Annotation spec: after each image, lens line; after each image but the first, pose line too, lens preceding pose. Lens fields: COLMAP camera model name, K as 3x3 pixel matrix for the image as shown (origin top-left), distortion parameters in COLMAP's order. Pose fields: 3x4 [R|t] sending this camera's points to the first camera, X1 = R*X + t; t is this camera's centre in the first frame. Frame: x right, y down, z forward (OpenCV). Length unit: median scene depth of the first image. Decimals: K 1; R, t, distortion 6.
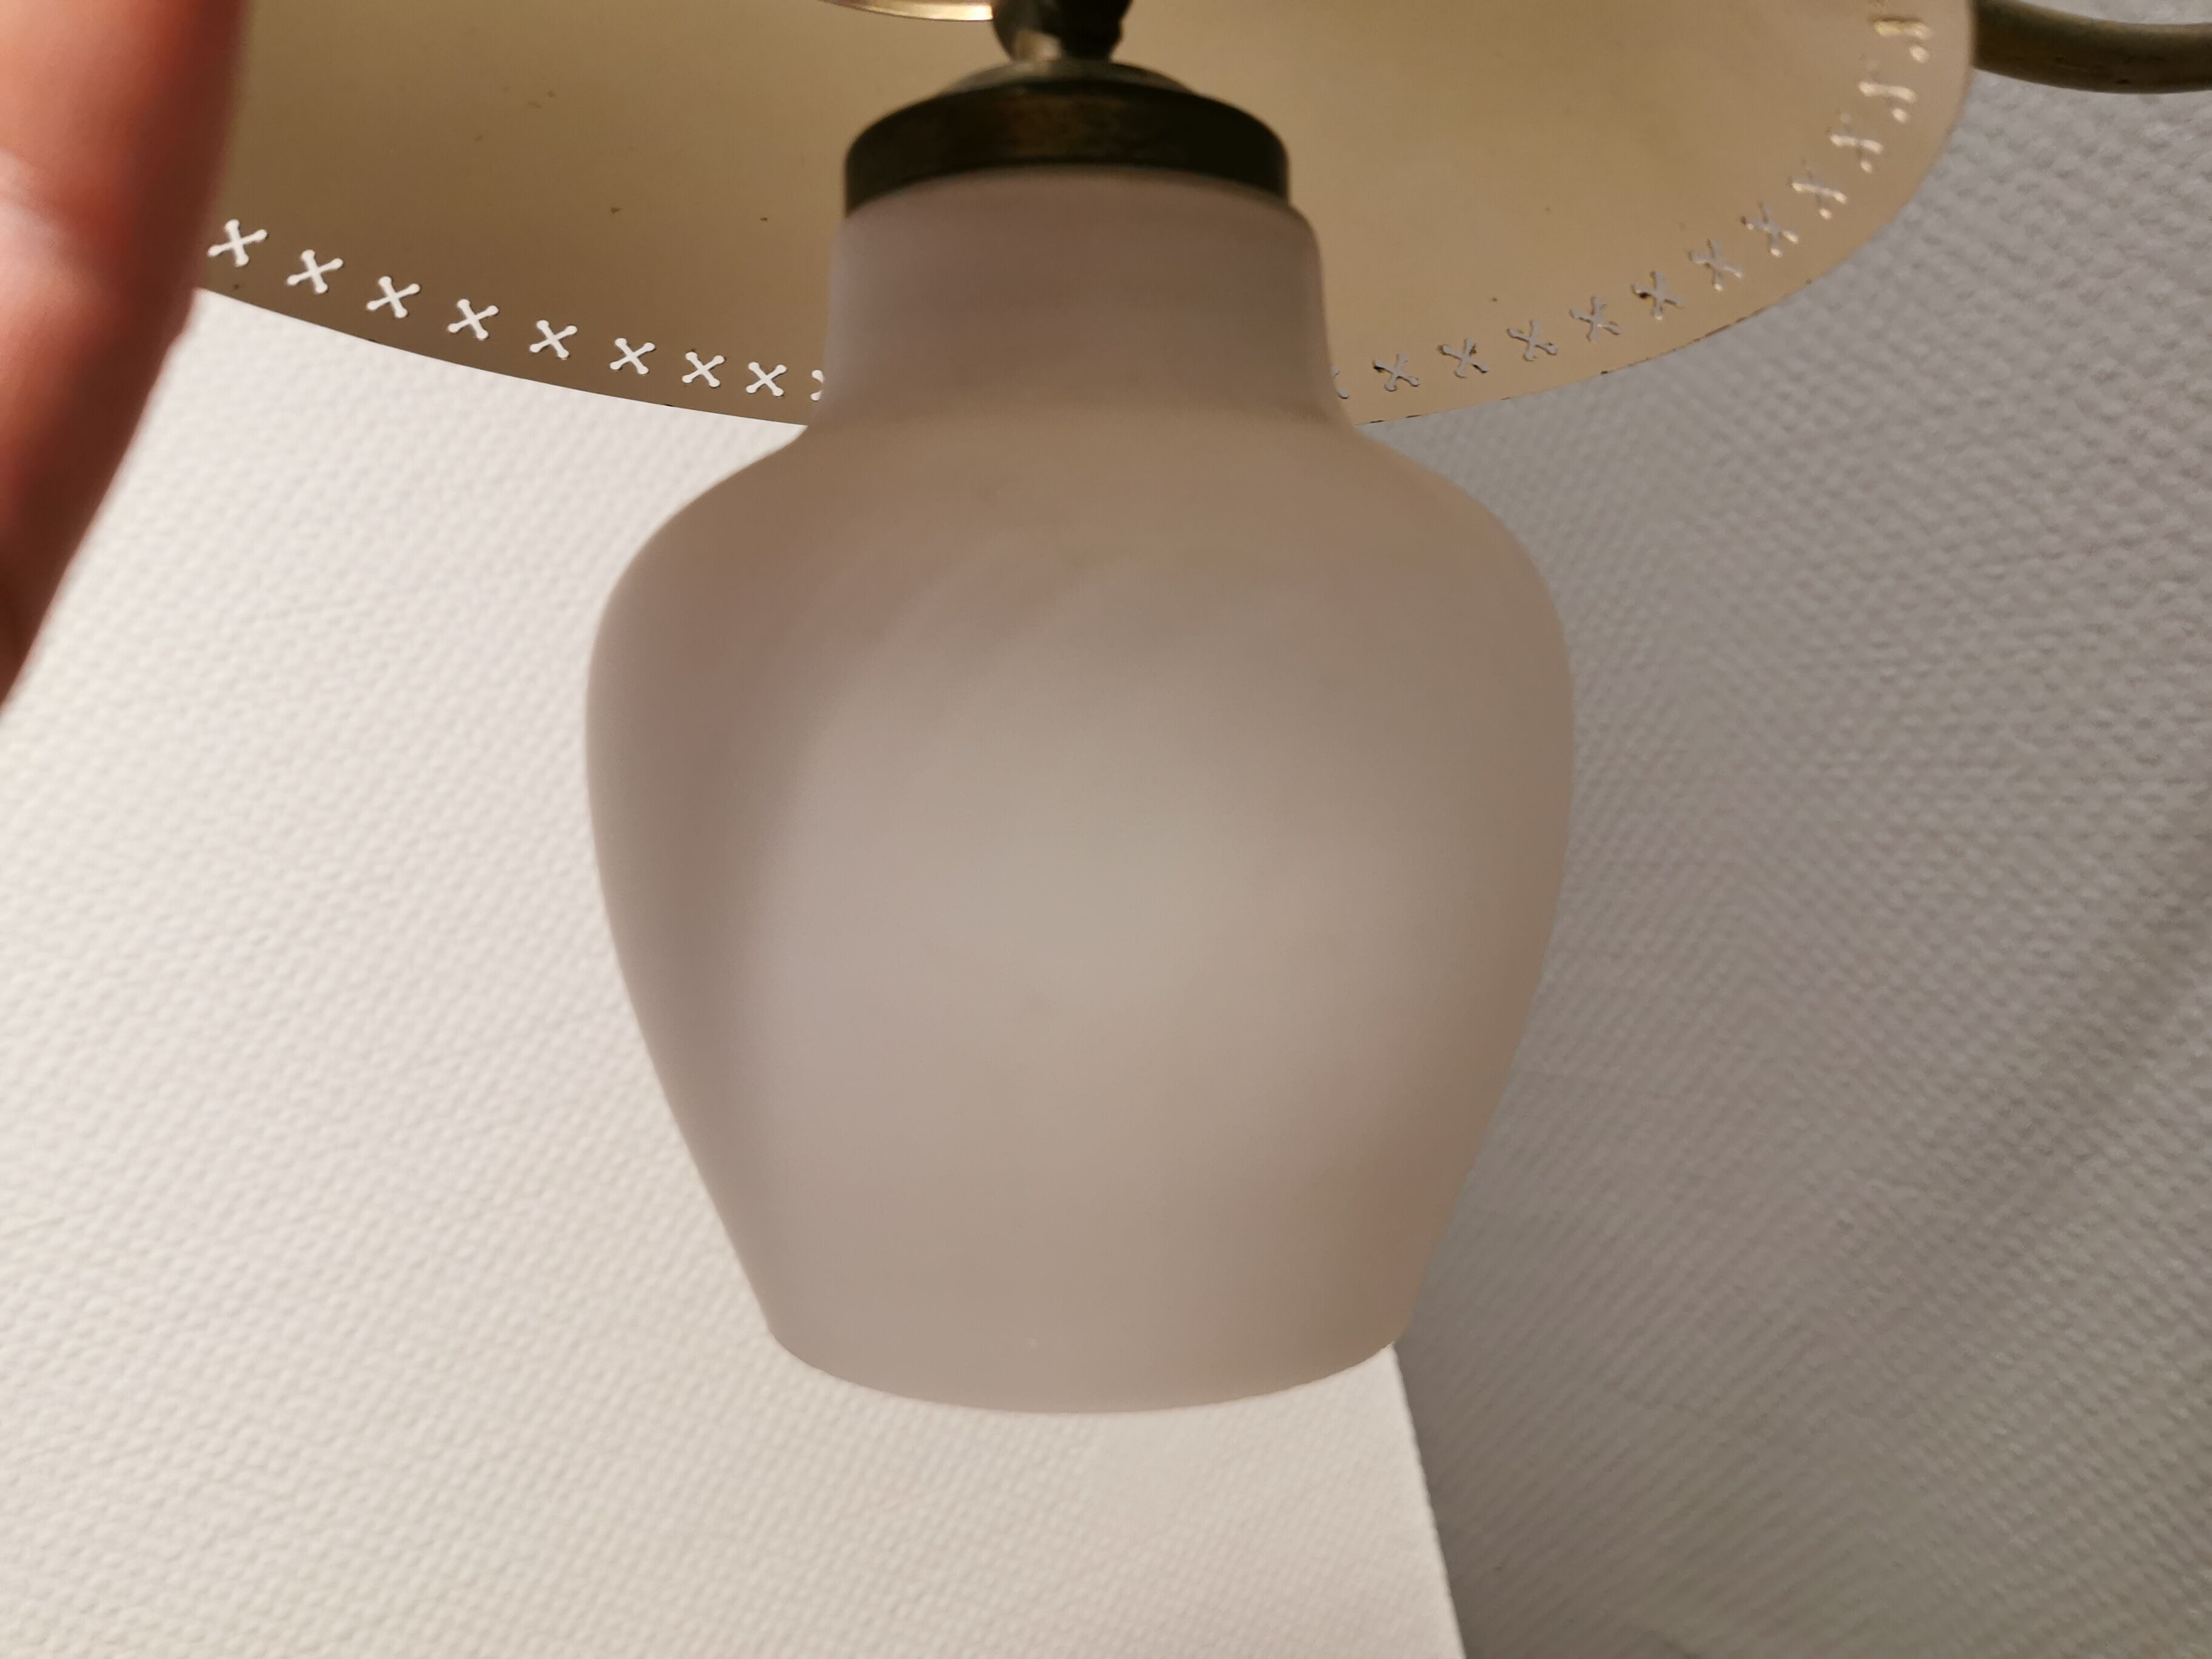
lens RADIAL K [[1854.6, 0, 1155.2], [0, 1854.6, 799.1], [0, 0, 1]] dist [0.059105, -0.125791]
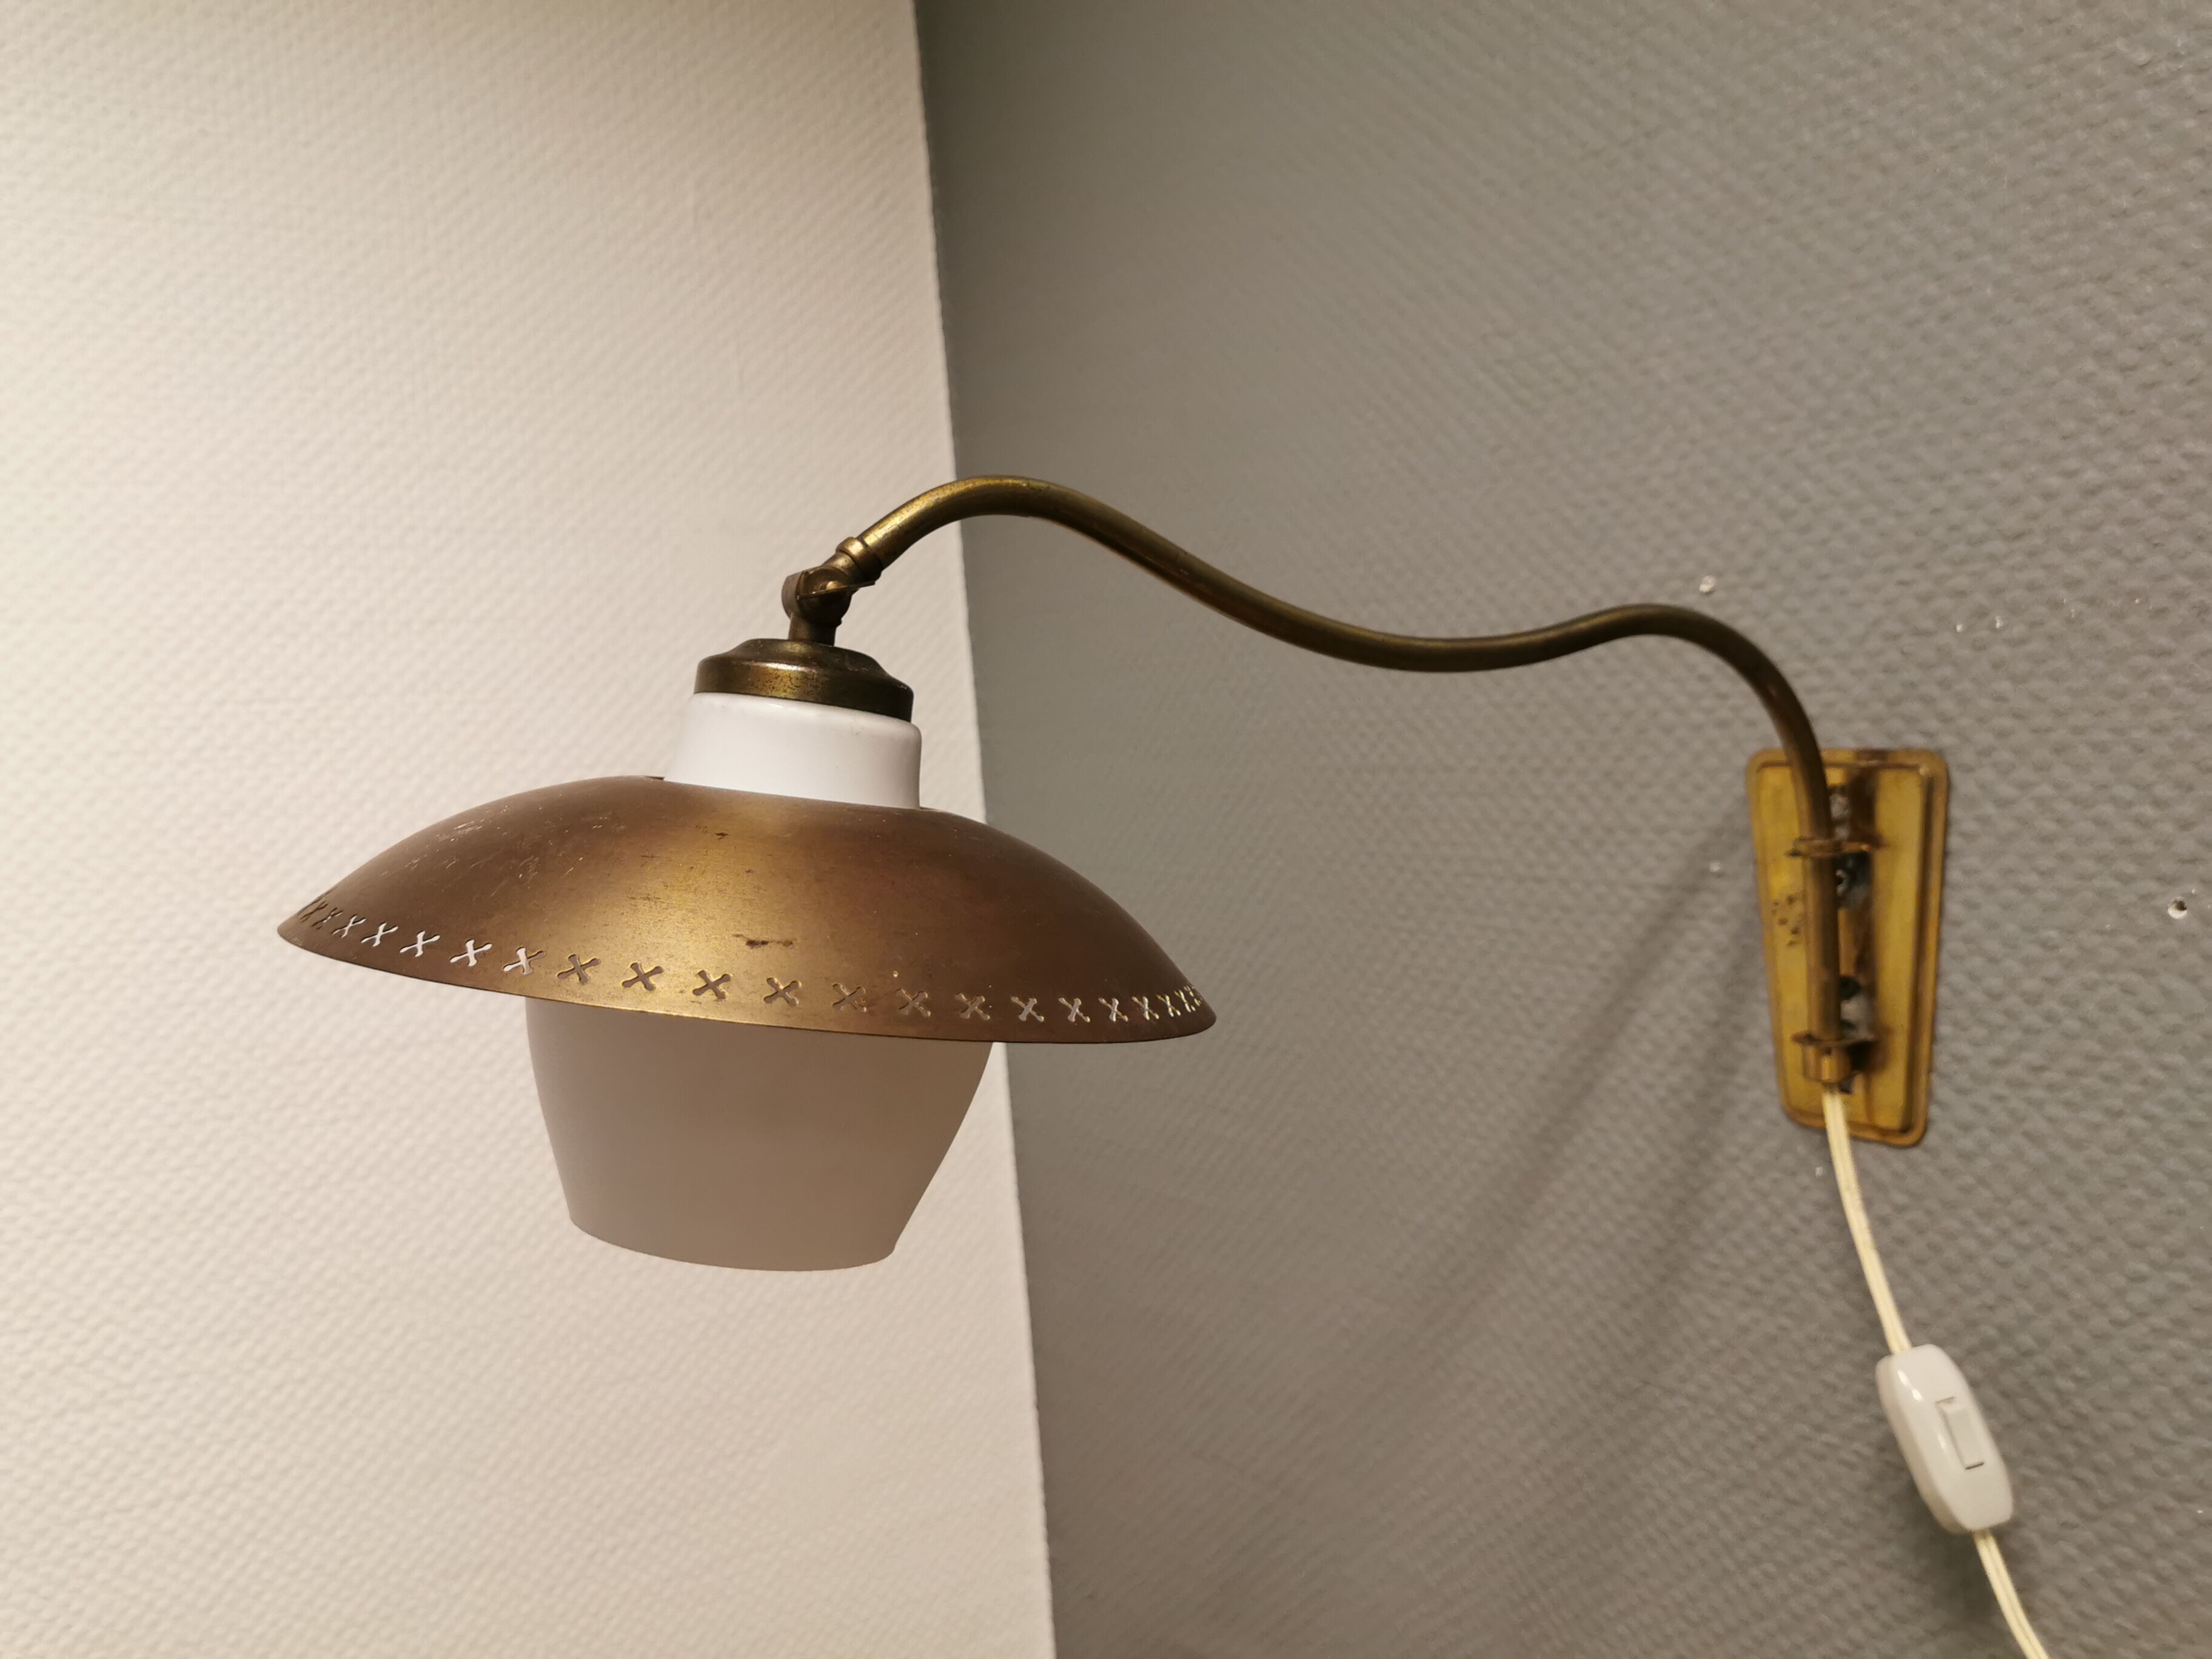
lens RADIAL K [[1854.6, 0, 1138.3], [0, 1854.6, 811.9], [0, 0, 1]] dist [0.059105, -0.125791]
pose [[0.985500, 0.153916, 0.071407, 0.061739], [-0.149569, 0.986760, -0.062720, -0.034975], [-0.080115, 0.051131, 0.995473, -0.337308]]
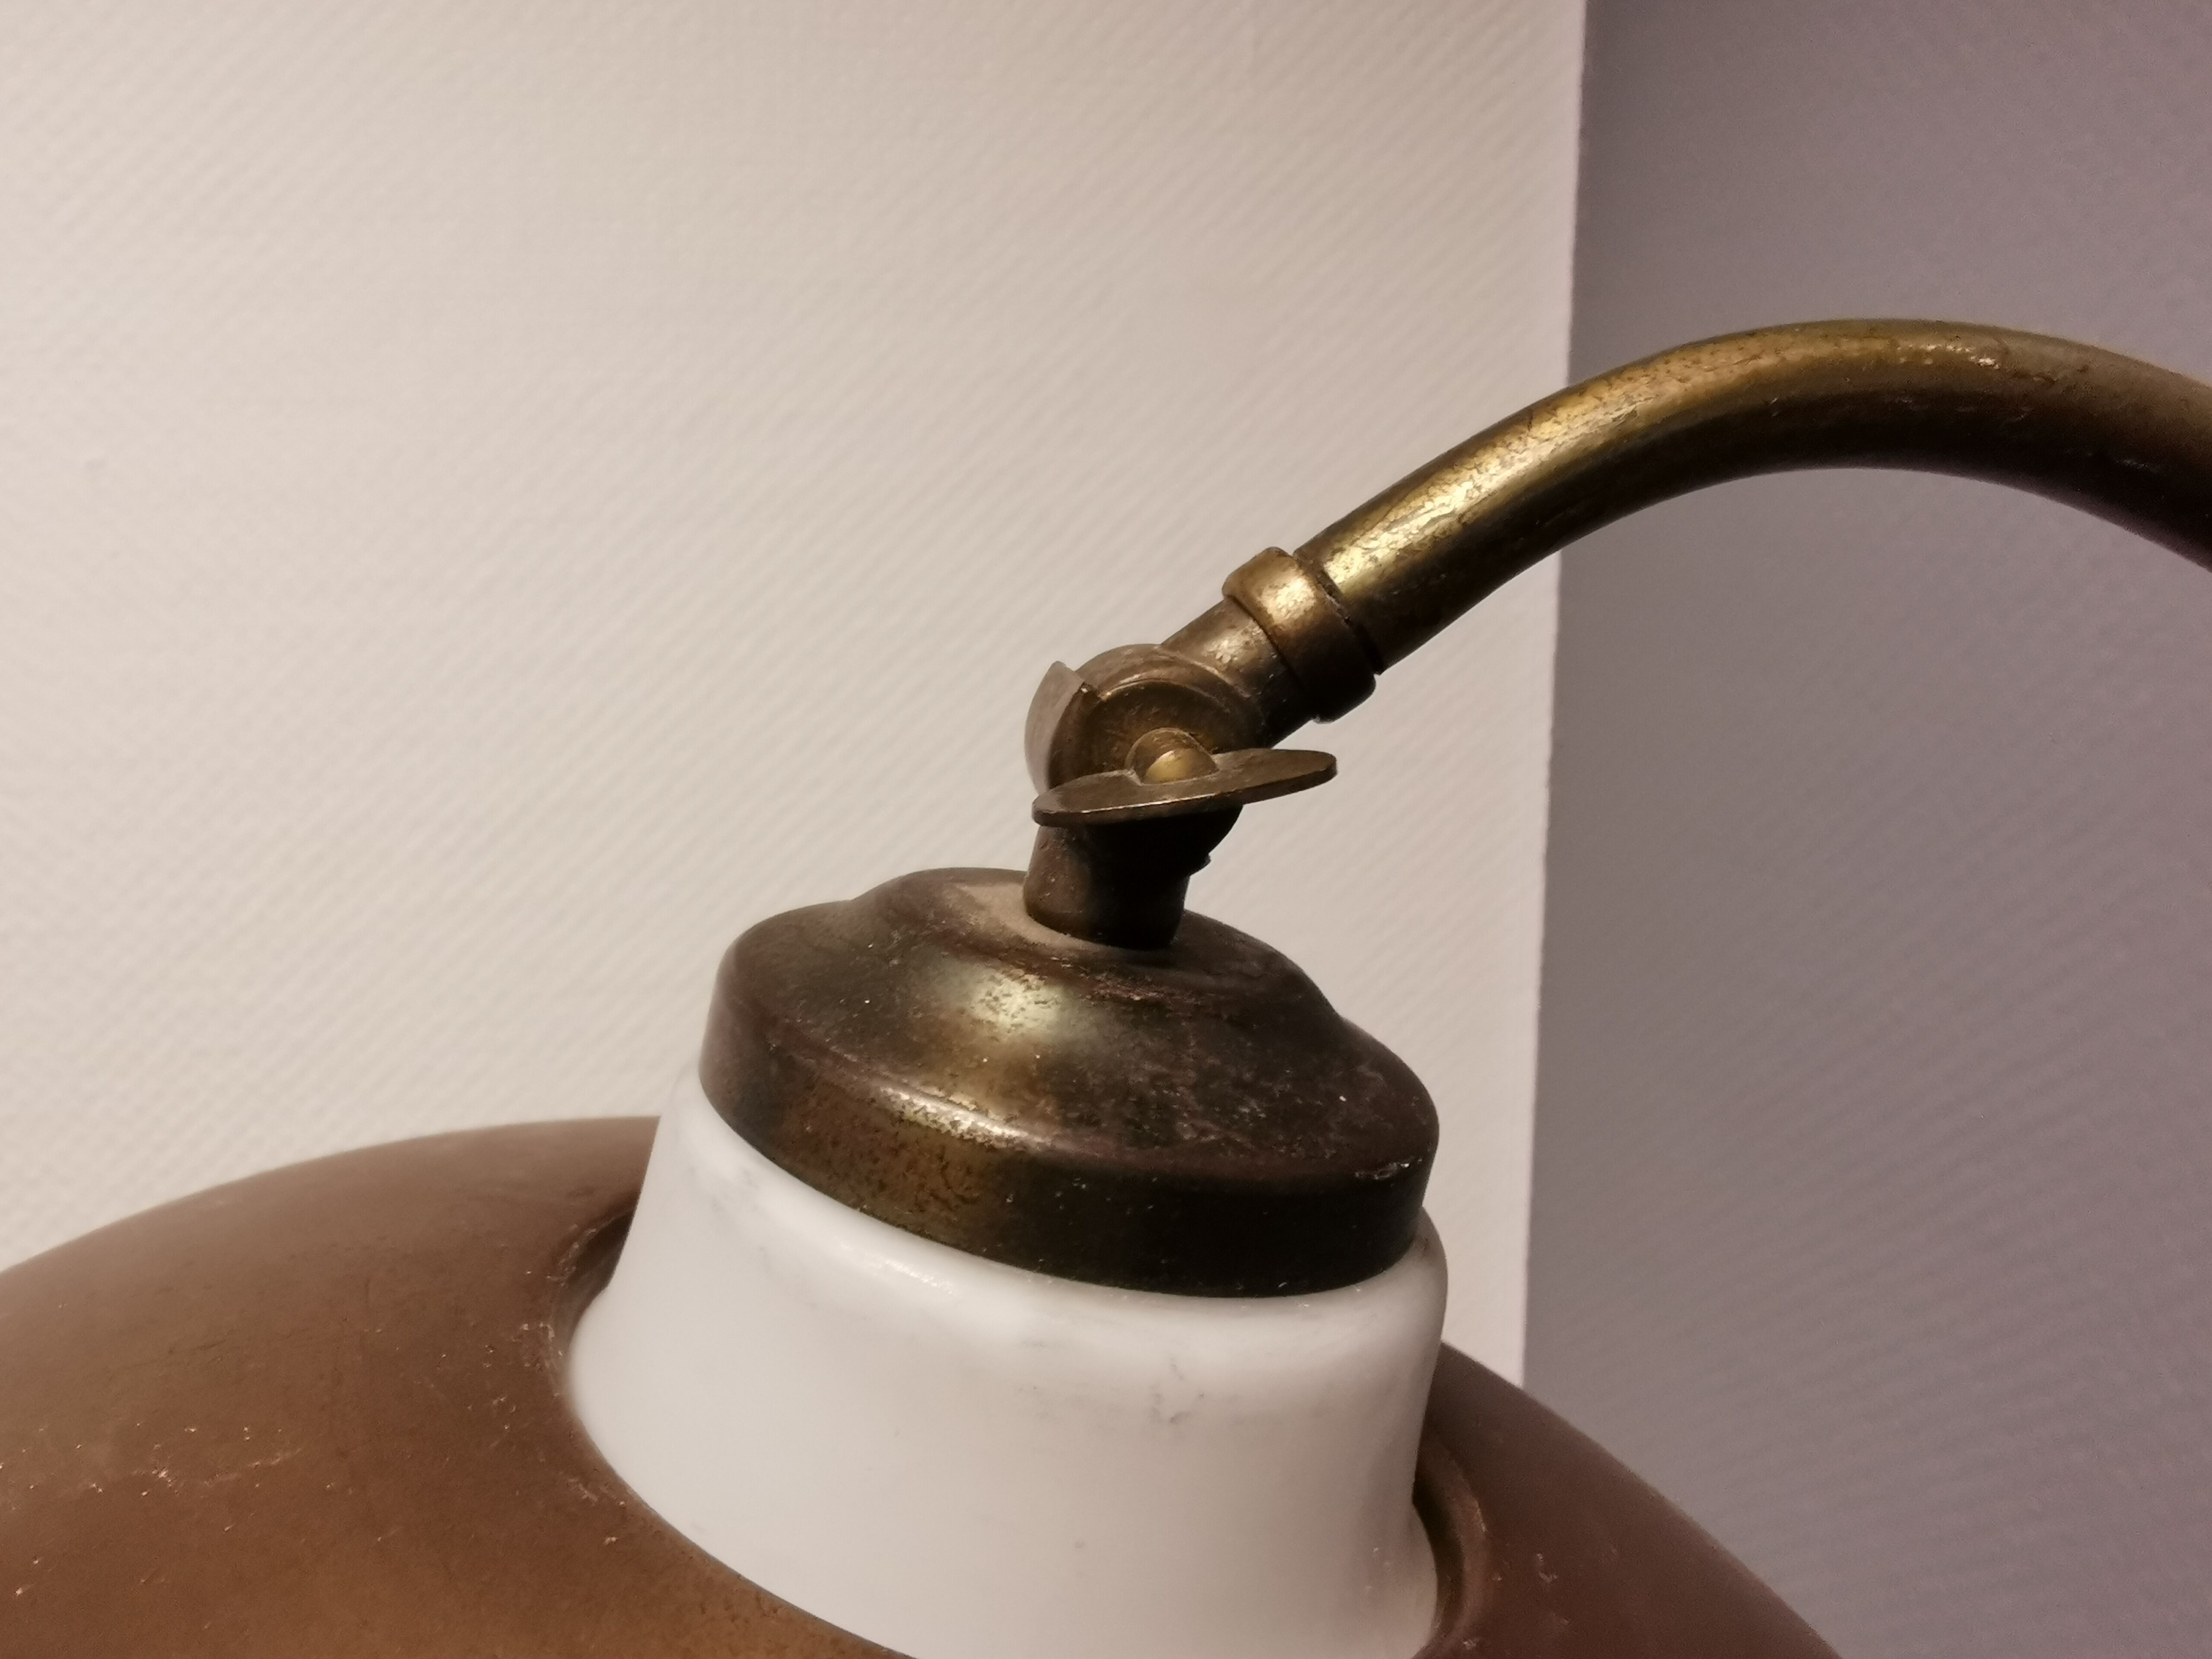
lens RADIAL K [[1838.5, 0, 886.1], [0, 1838.5, 846.5], [0, 0, 1]] dist [0.035900, 0.002427]
pose [[0.917314, 0.277308, -0.285718, 0.018515], [-0.233241, 0.955828, 0.178861, -0.151010], [0.322697, -0.097431, 0.941474, 0.129165]]
